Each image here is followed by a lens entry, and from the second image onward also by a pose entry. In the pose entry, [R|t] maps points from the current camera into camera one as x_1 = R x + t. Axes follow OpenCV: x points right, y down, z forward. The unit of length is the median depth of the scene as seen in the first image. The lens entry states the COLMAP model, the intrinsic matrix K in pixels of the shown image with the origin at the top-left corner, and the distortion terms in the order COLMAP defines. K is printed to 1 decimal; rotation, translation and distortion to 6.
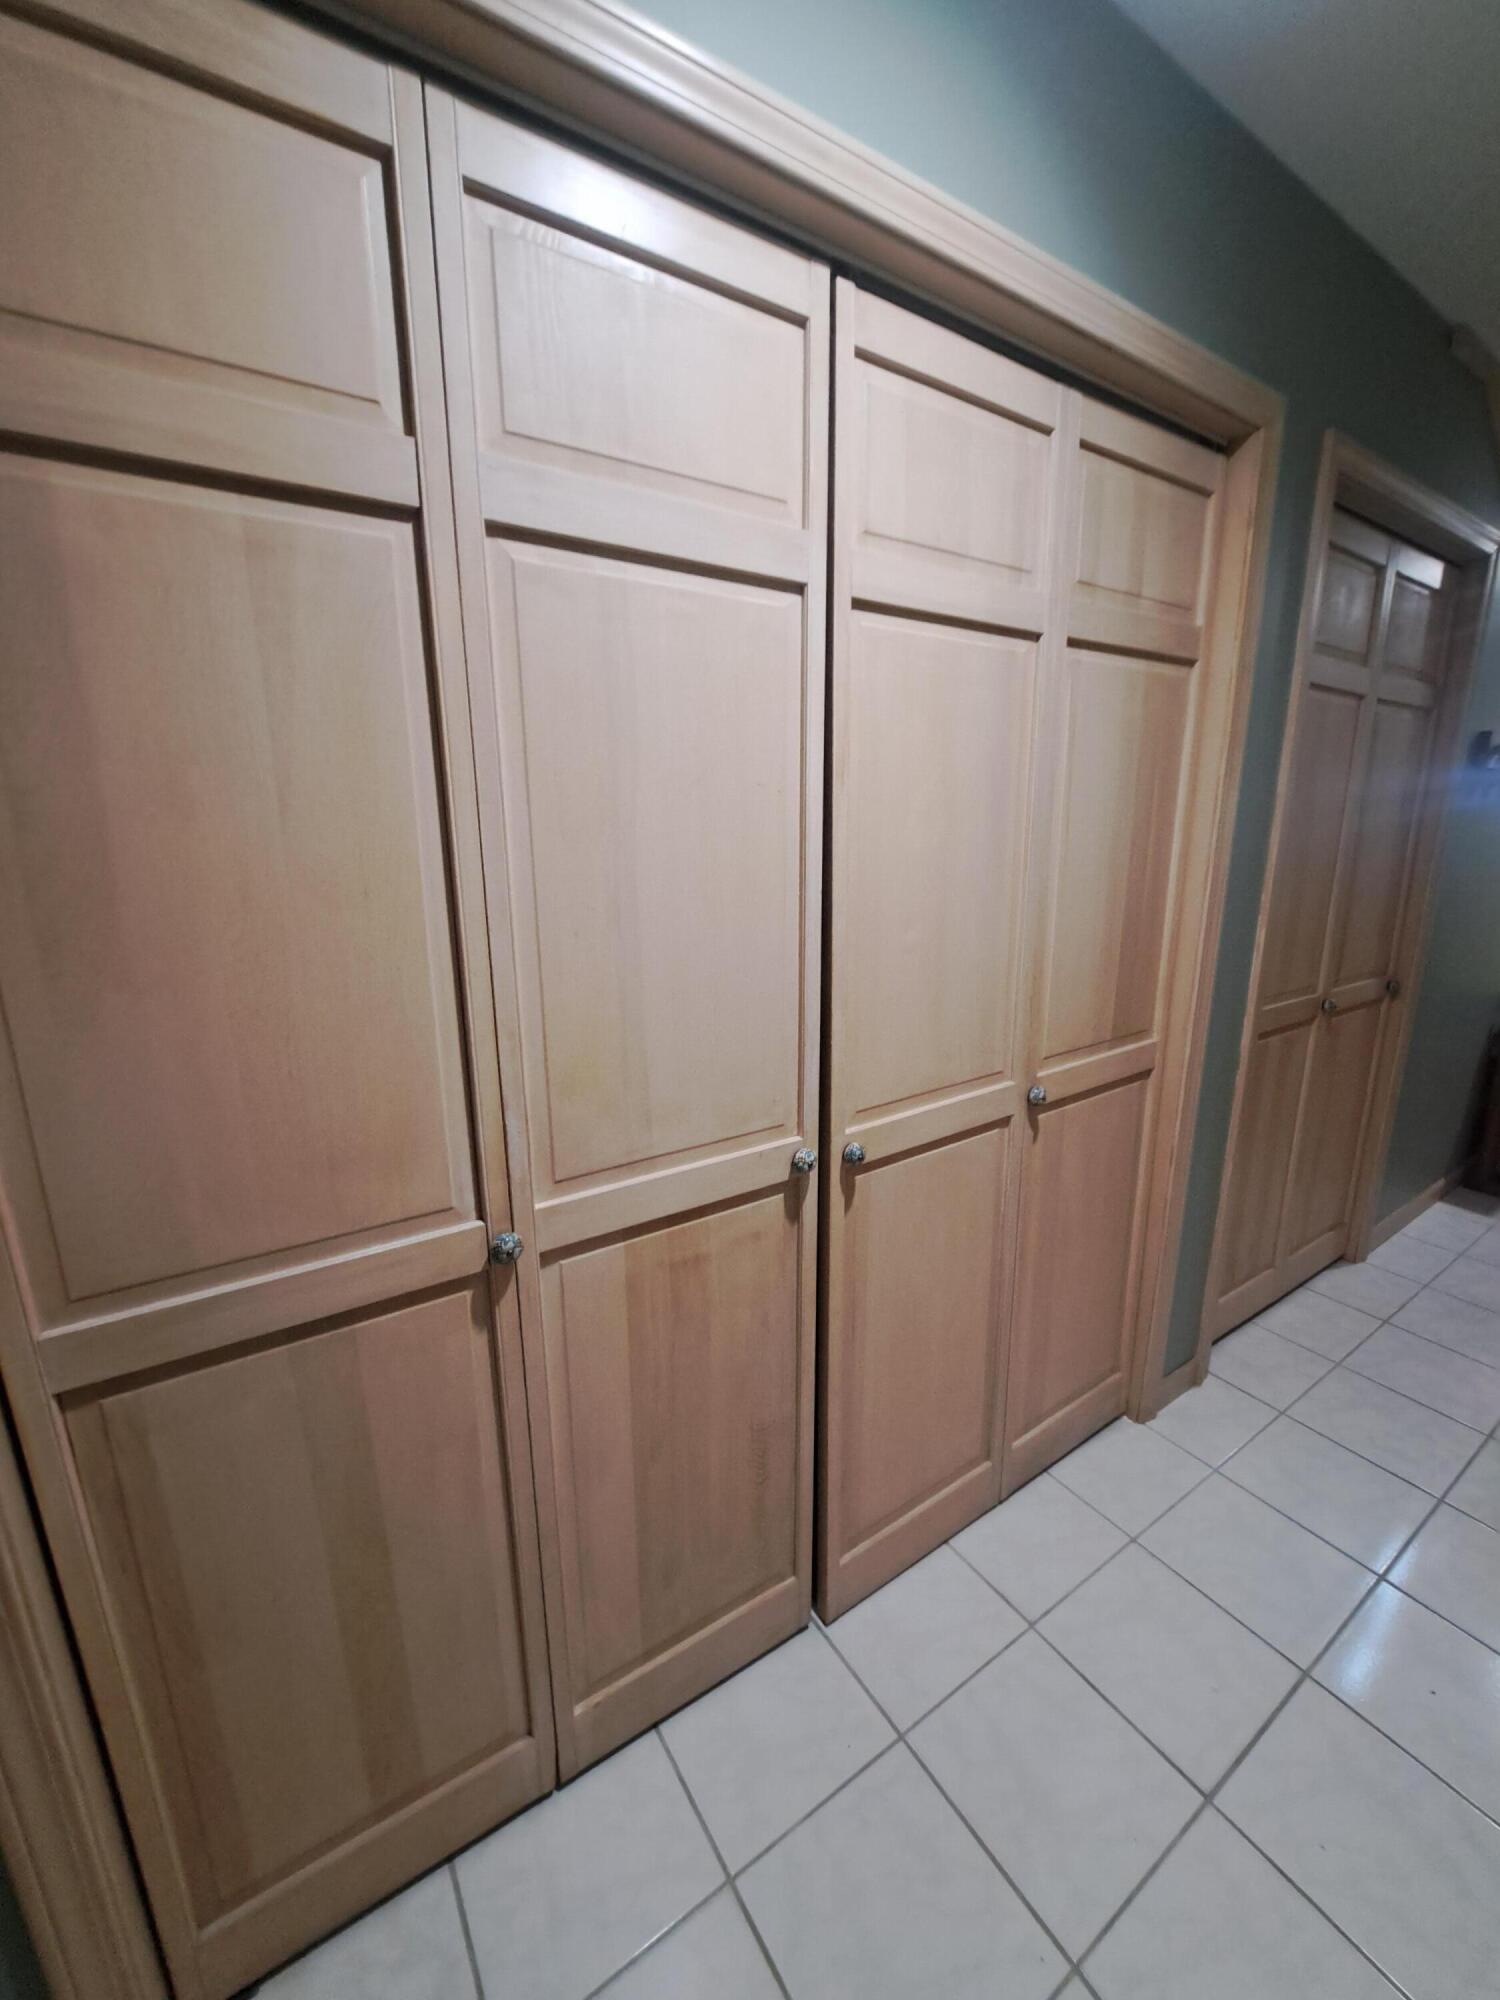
lens RADIAL K [[793.8, 0, 758.7], [0, 793.8, 1004.6], [0, 0, 1]] dist [-0.002793, -0.001519]
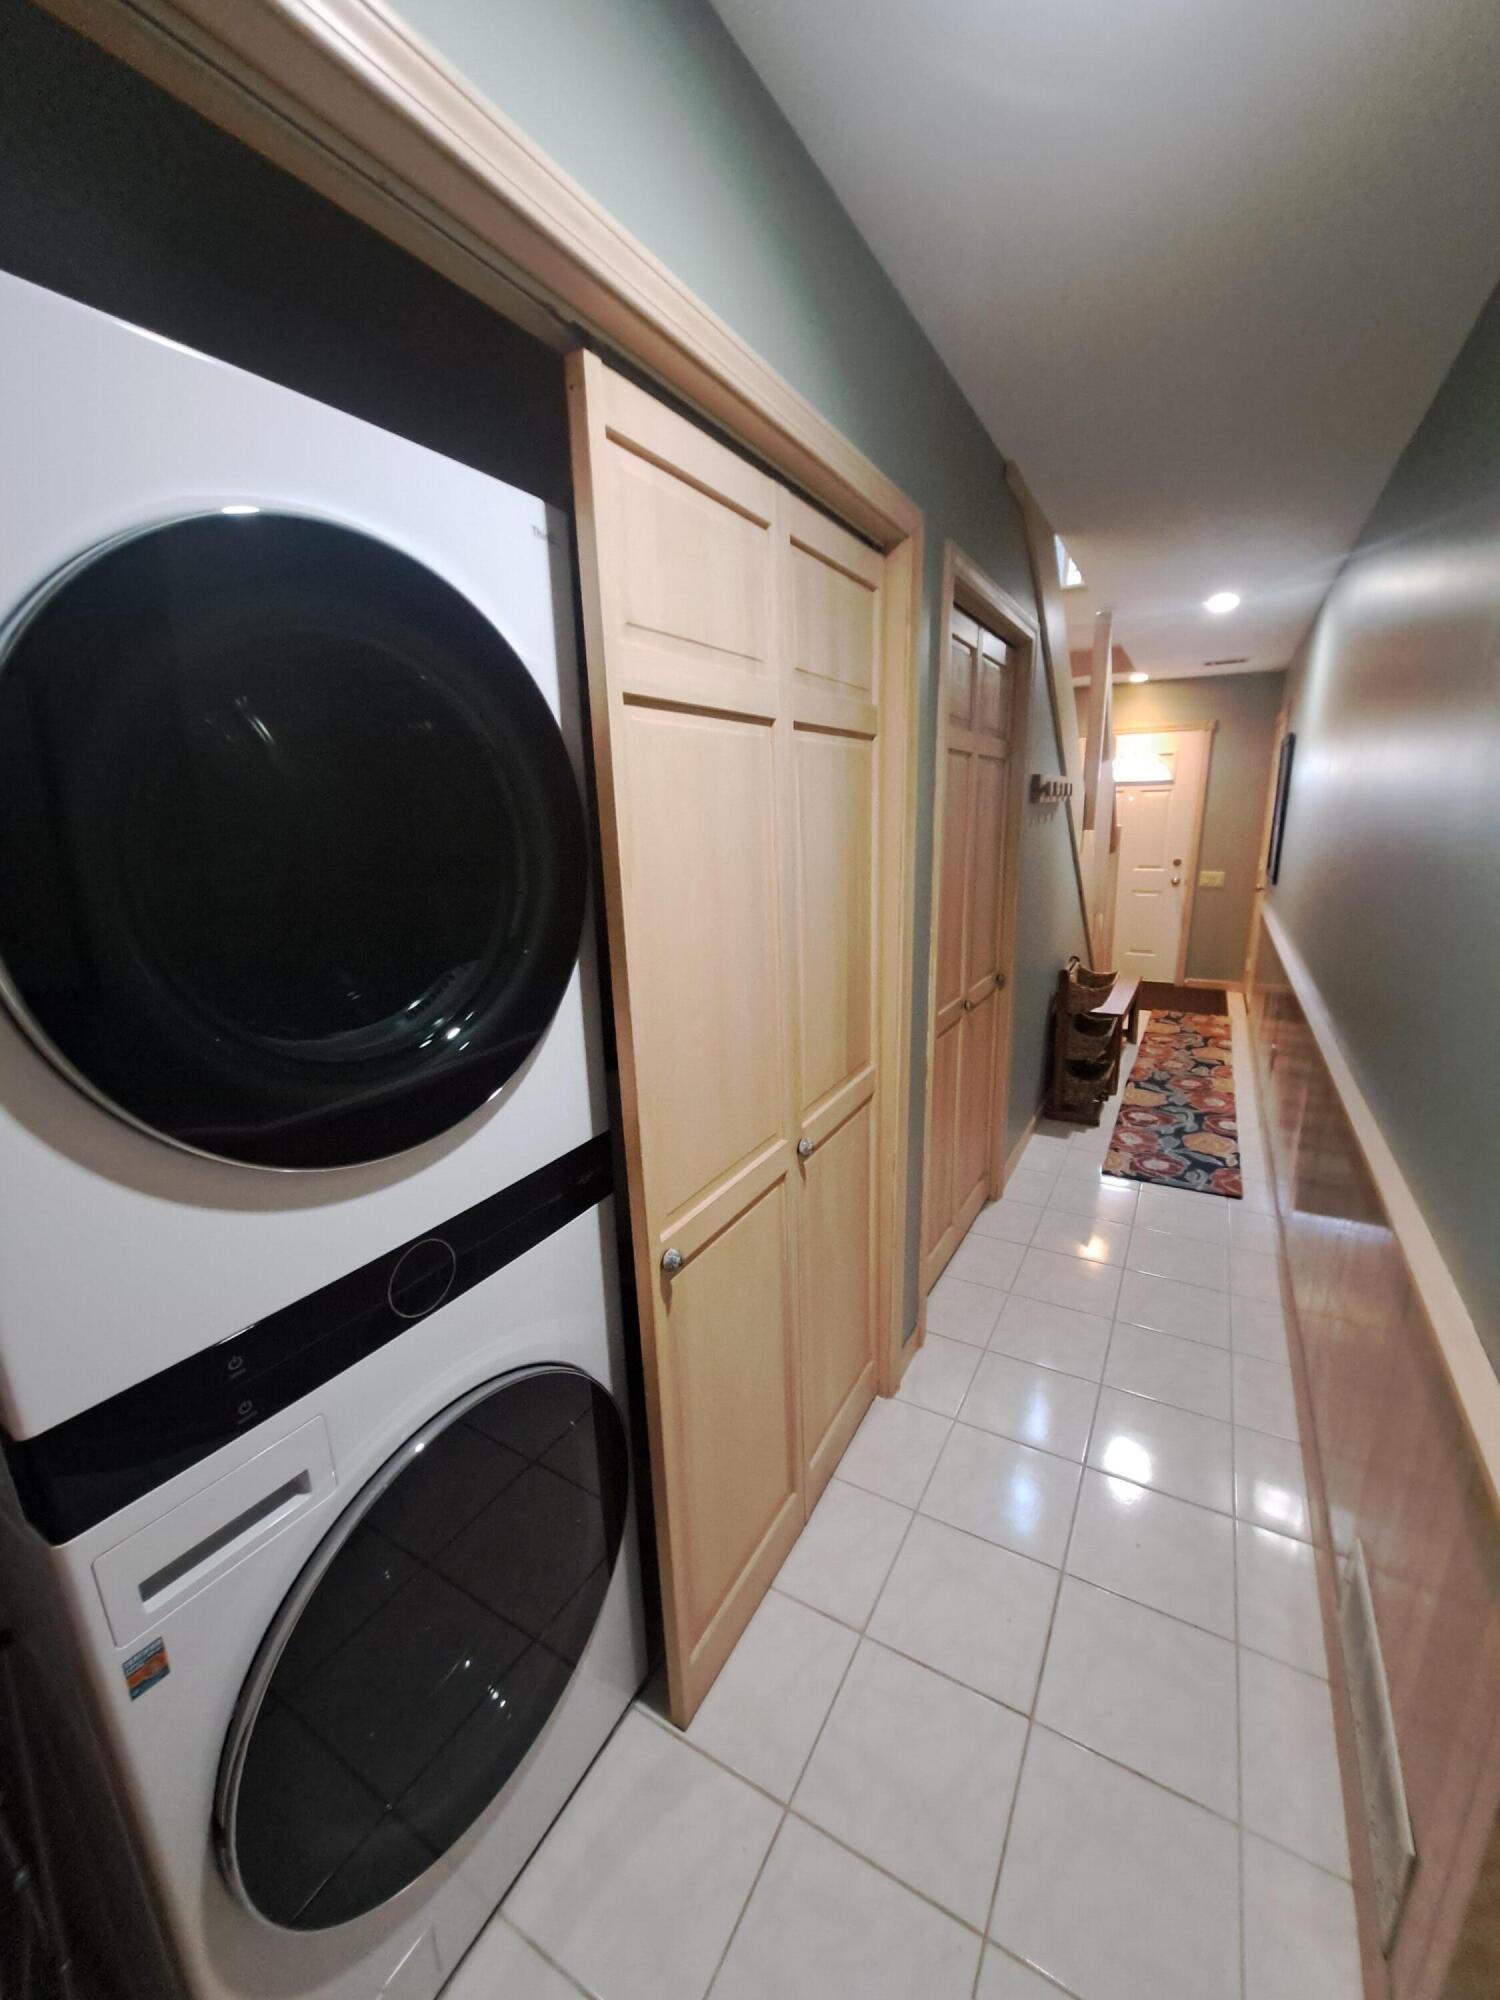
lens RADIAL K [[793.8, 0, 754.7], [0, 793.8, 1004.0], [0, 0, 1]] dist [-0.002793, -0.001519]
pose [[0.891023, -0.125566, 0.436247, -0.145543], [0.121110, 0.991906, 0.038139, -0.122270], [-0.437505, 0.018851, 0.899018, 0.073172]]
